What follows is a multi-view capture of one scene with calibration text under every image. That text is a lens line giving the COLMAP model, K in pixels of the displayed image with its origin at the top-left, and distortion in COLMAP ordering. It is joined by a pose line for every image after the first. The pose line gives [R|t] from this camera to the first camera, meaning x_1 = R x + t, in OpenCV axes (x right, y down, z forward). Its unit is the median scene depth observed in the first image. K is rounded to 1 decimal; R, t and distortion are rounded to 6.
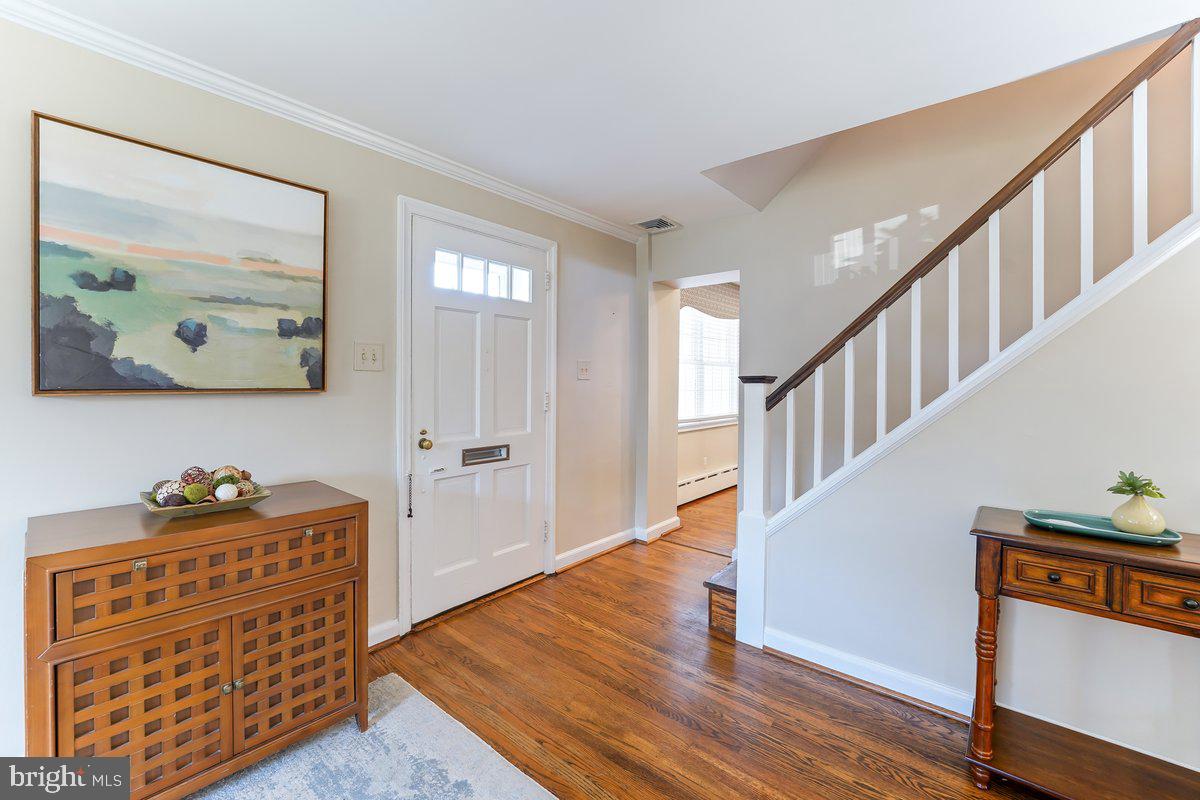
lens RADIAL K [[494.5, 0, 612.9], [0, 494.5, 381.1], [0, 0, 1]] dist [-0.006588, 0.000553]
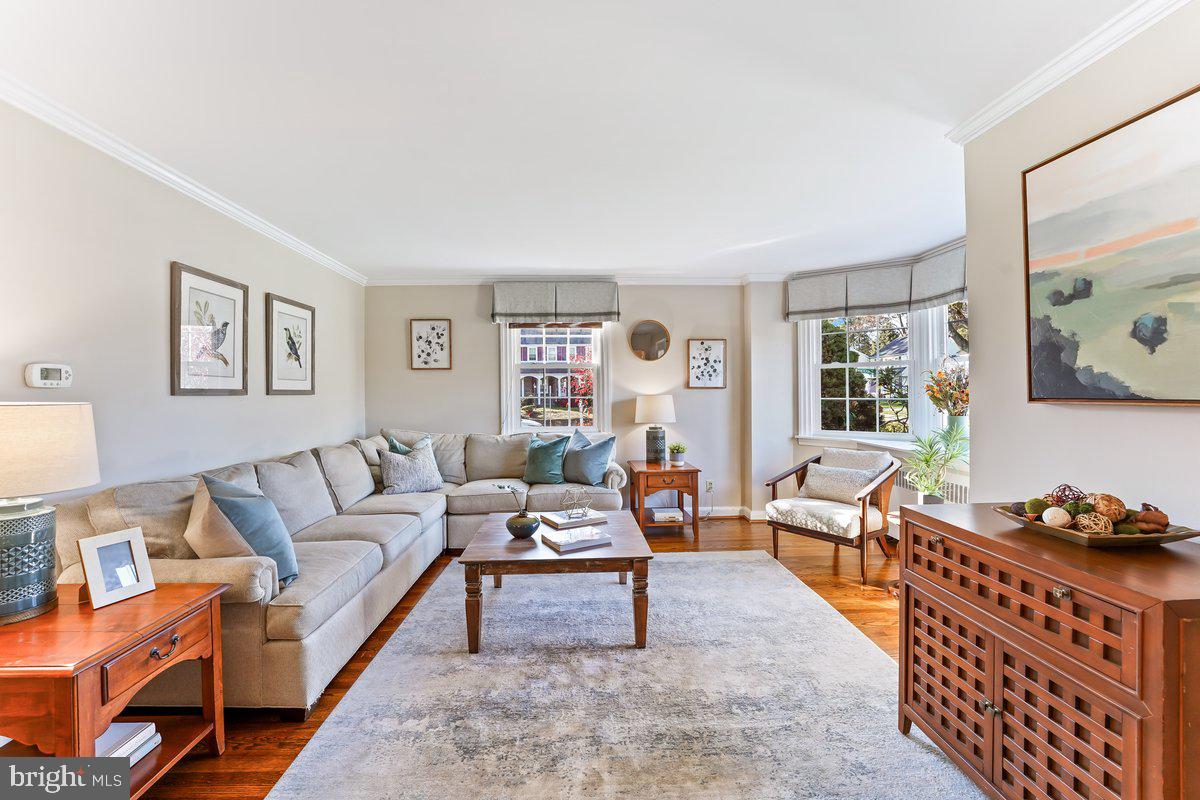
lens RADIAL K [[494.5, 0, 595.0], [0, 494.5, 400.1], [0, 0, 1]] dist [-0.006588, 0.000553]
pose [[-0.743116, 0.008147, -0.669113, 0.386063], [-0.000769, 0.999915, 0.013029, 0.007246], [0.669162, 0.010196, -0.743046, 1.047108]]
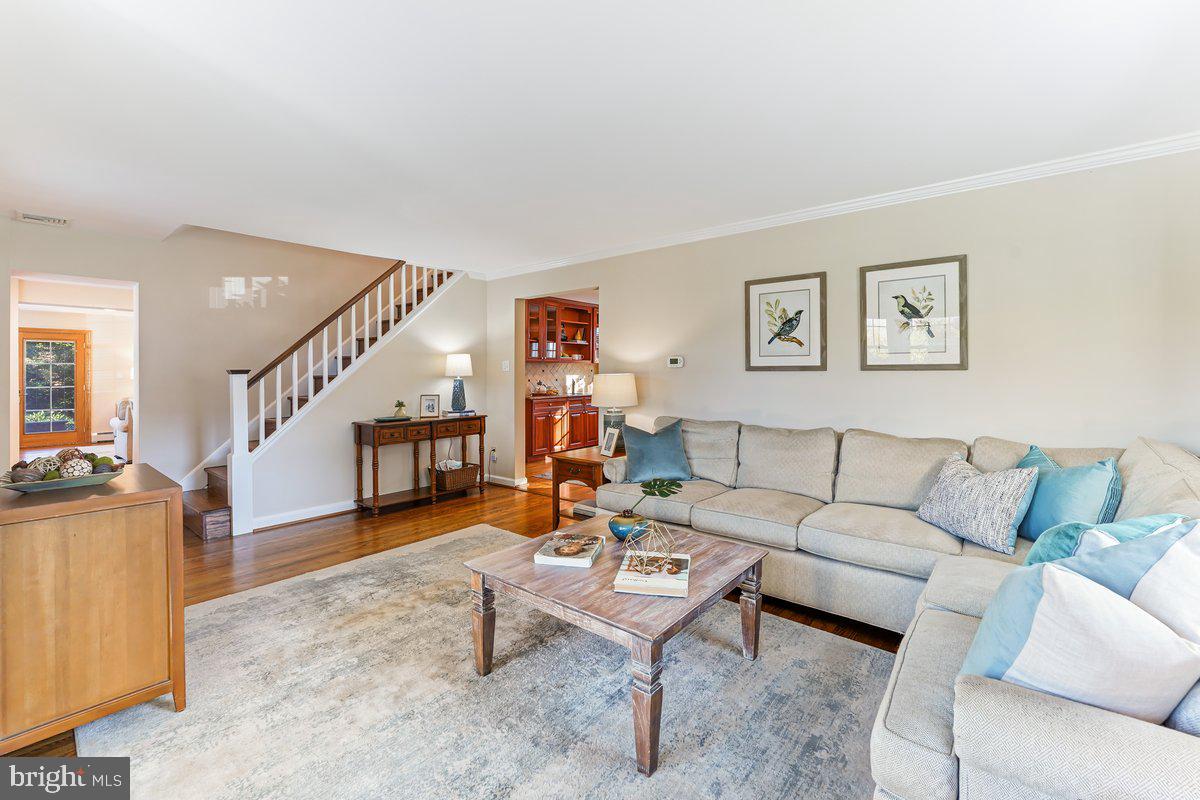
lens RADIAL K [[494.5, 0, 602.2], [0, 494.5, 371.2], [0, 0, 1]] dist [-0.006588, 0.000553]
pose [[-0.017905, -0.002868, 0.999836, -1.878466], [0.008784, 0.999957, 0.003026, 0.000791], [-0.999801, 0.008837, -0.017879, -0.226765]]
